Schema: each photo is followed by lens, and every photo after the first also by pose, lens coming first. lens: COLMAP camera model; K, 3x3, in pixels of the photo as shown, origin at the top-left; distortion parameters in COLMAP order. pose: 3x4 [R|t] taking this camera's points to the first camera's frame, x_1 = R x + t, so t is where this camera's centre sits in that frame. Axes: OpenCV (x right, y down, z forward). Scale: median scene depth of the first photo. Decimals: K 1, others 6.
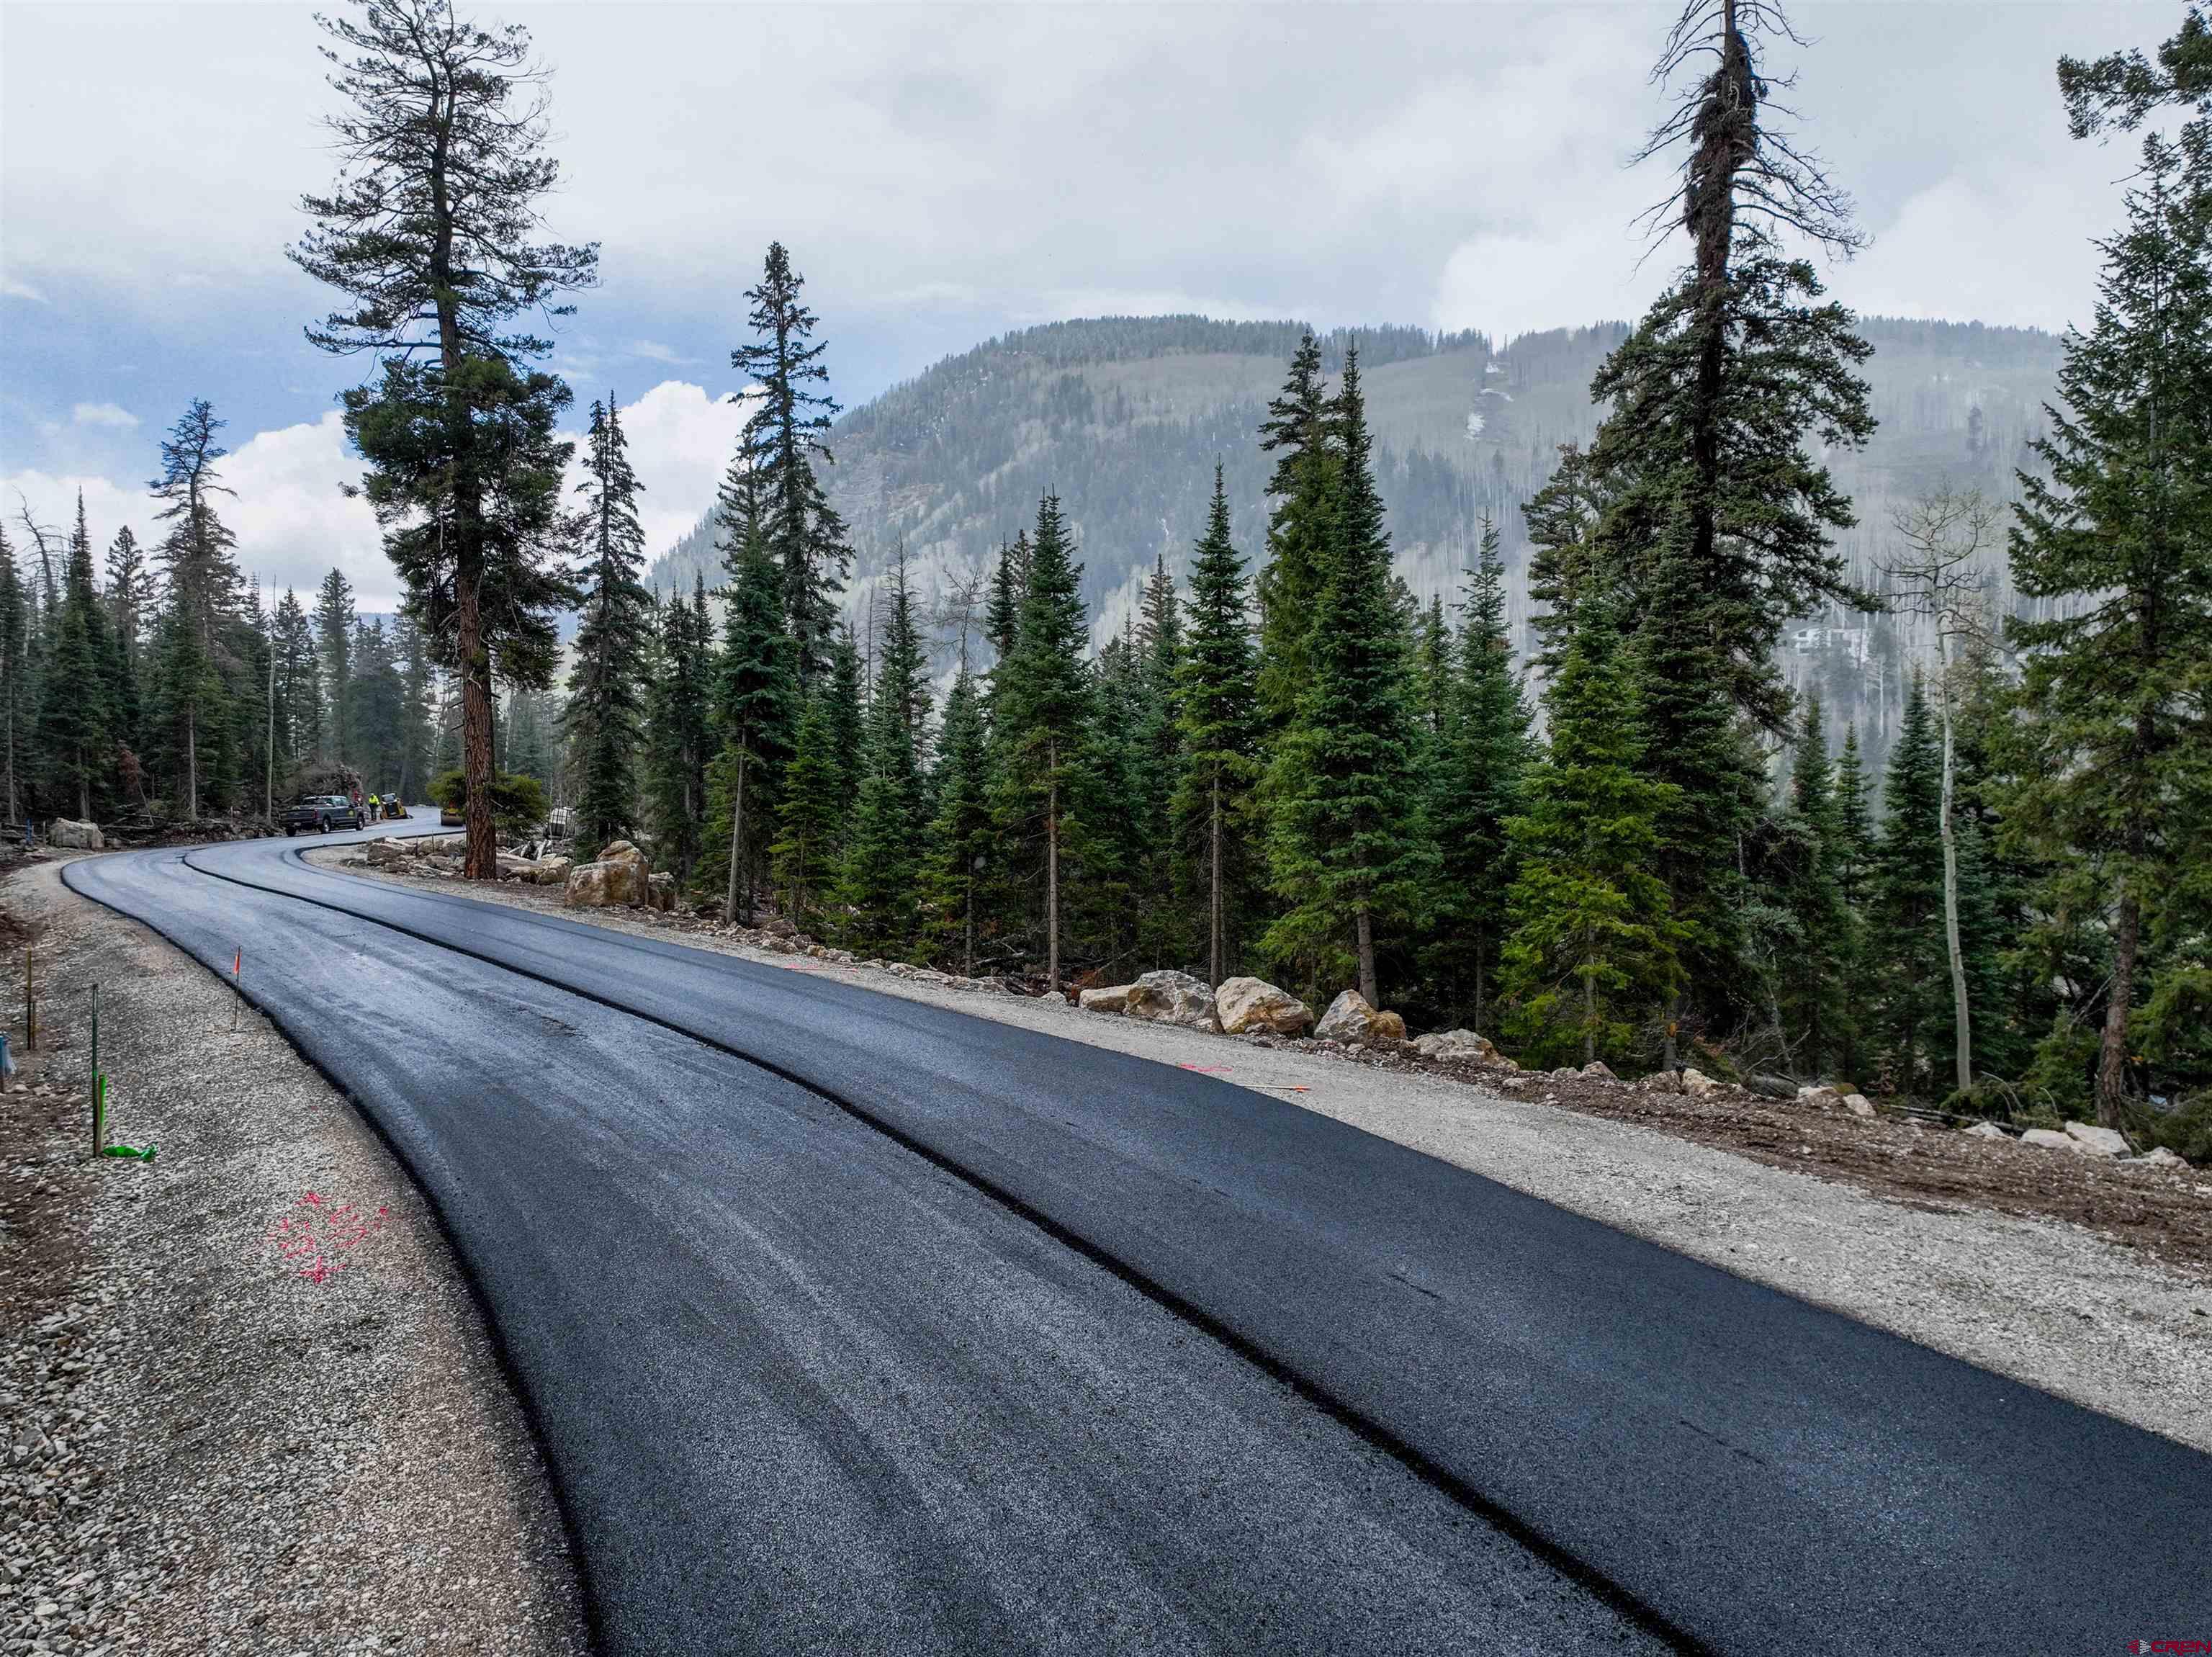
lens RADIAL K [[1544.4, 0, 1107.1], [0, 1544.4, 825.7], [0, 0, 1]] dist [0.011387, 0.002296]
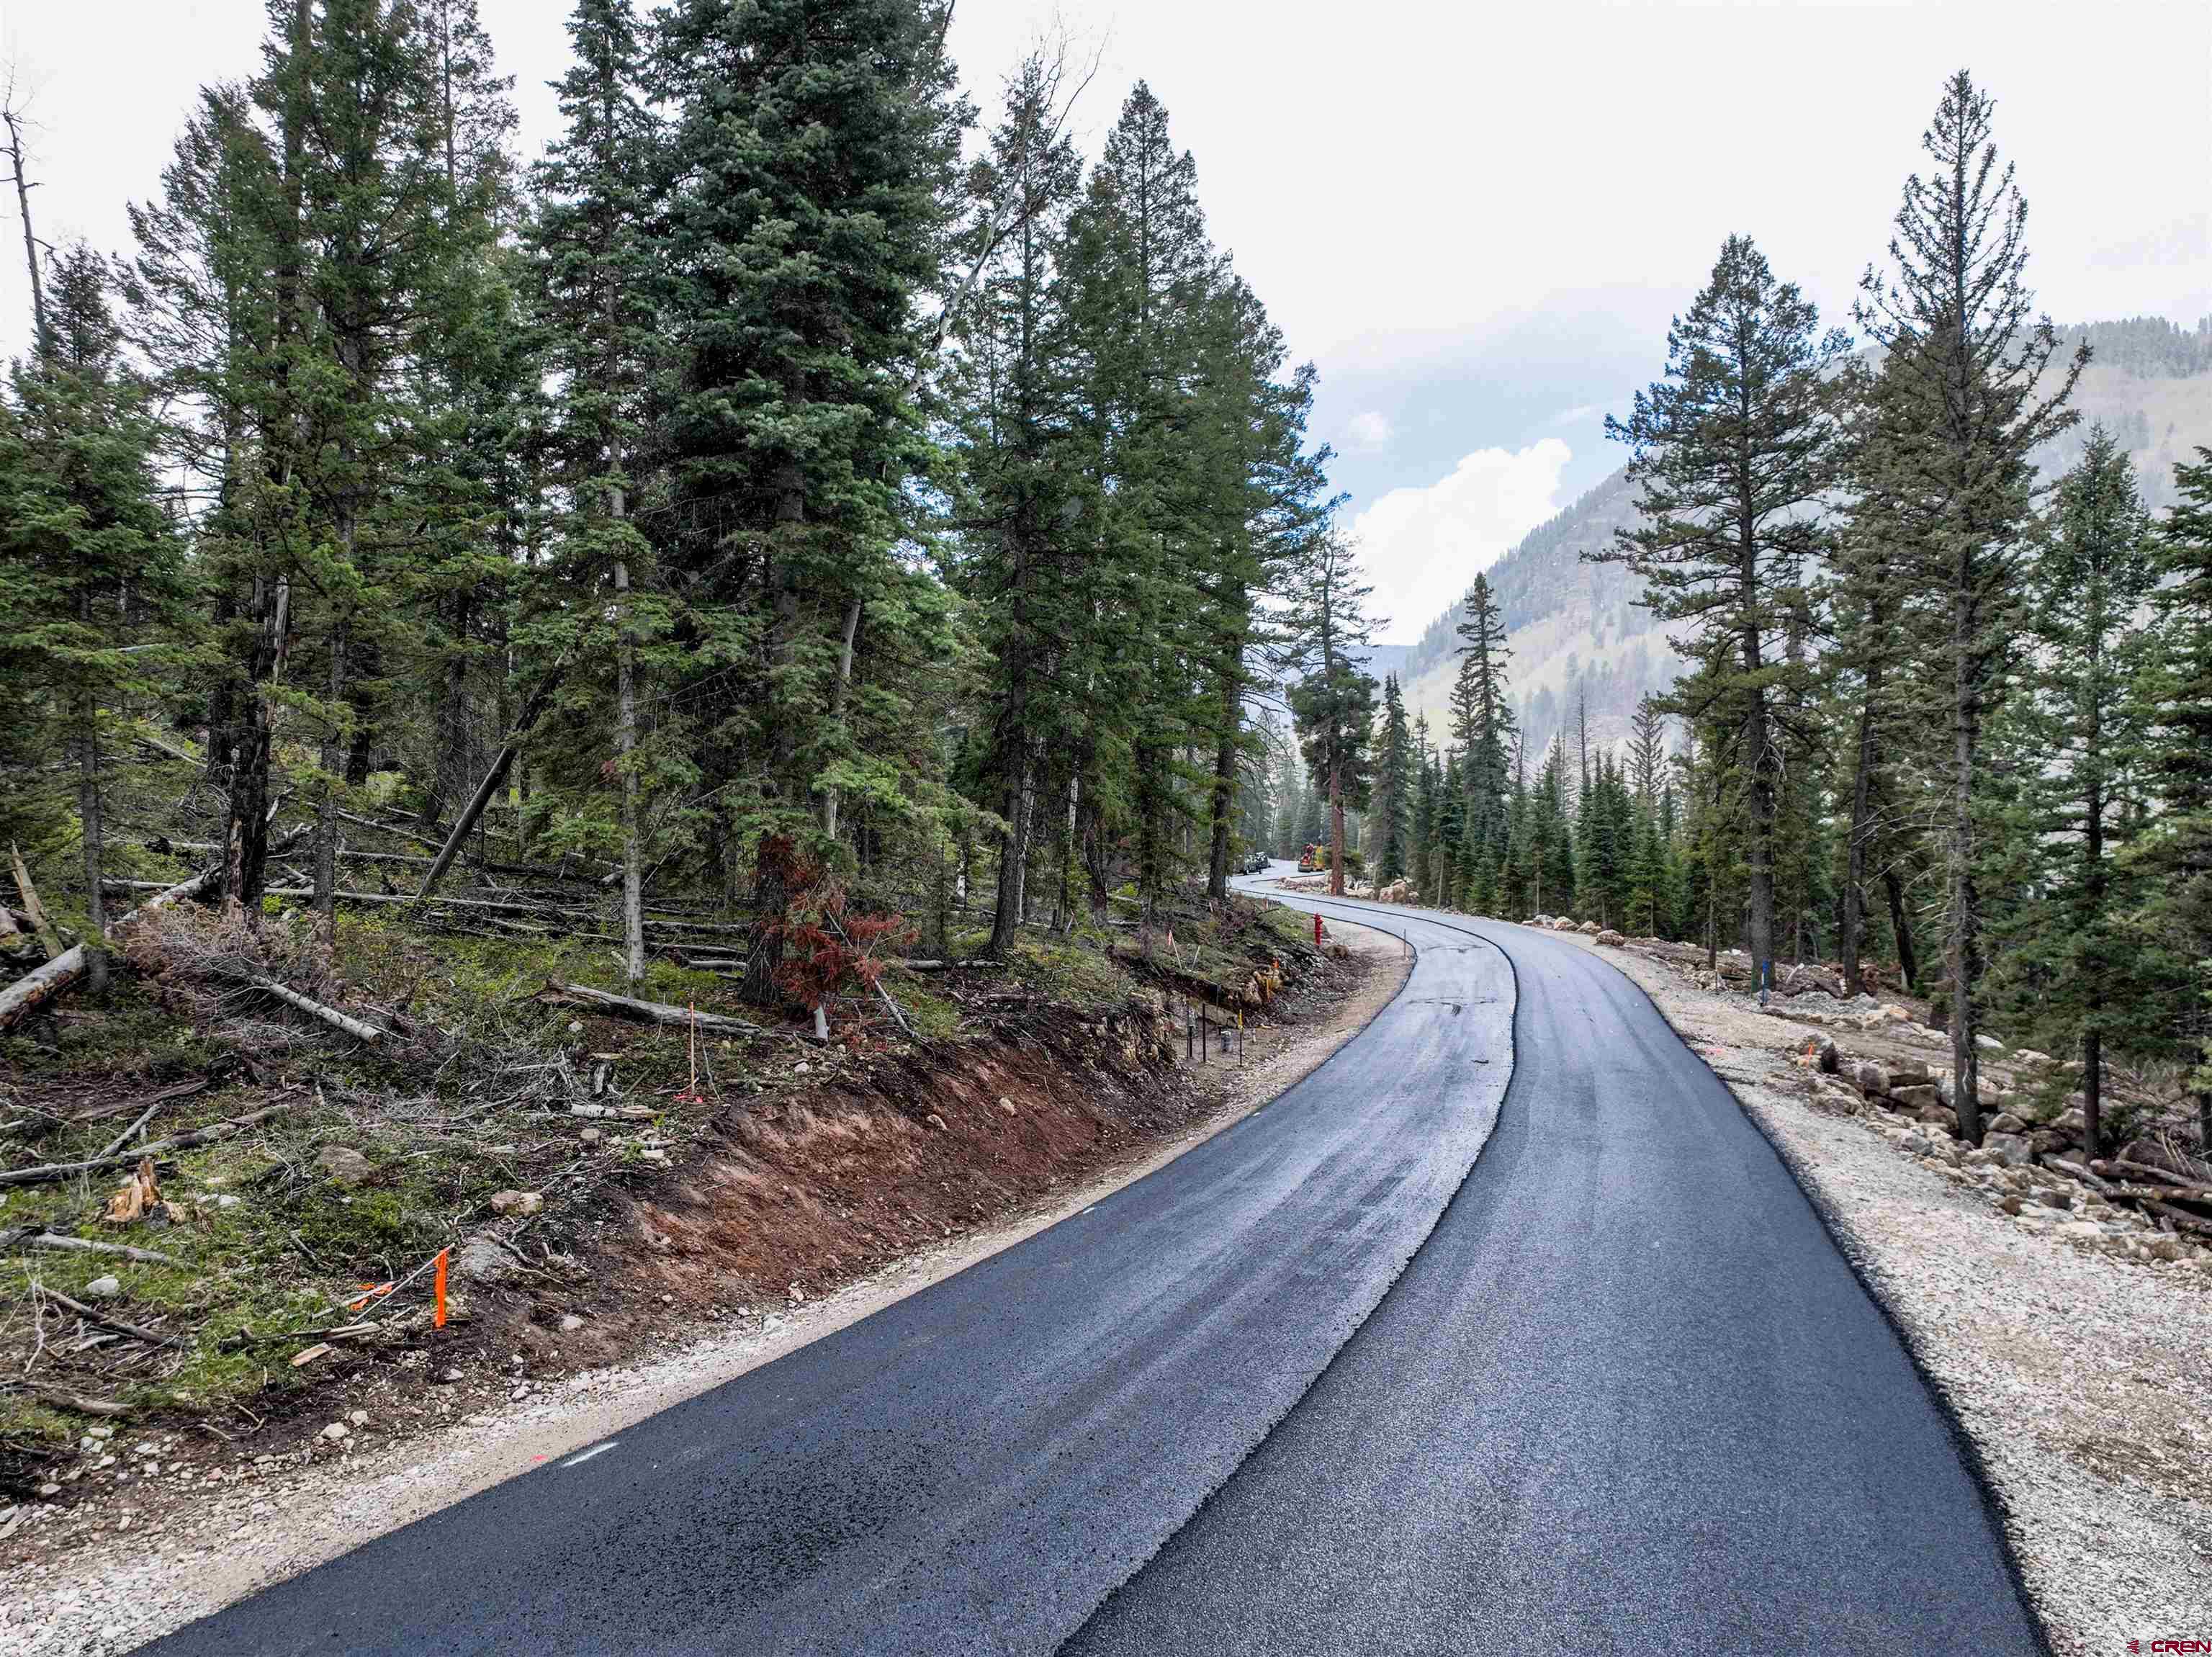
lens RADIAL K [[1544.4, 0, 1106.1], [0, 1544.4, 824.0], [0, 0, 1]] dist [0.011387, 0.002296]
pose [[0.882995, 0.000545, -0.469382, 0.347347], [-0.016720, 0.999401, -0.030293, 0.003557], [0.469084, 0.034597, 0.882475, -1.127591]]
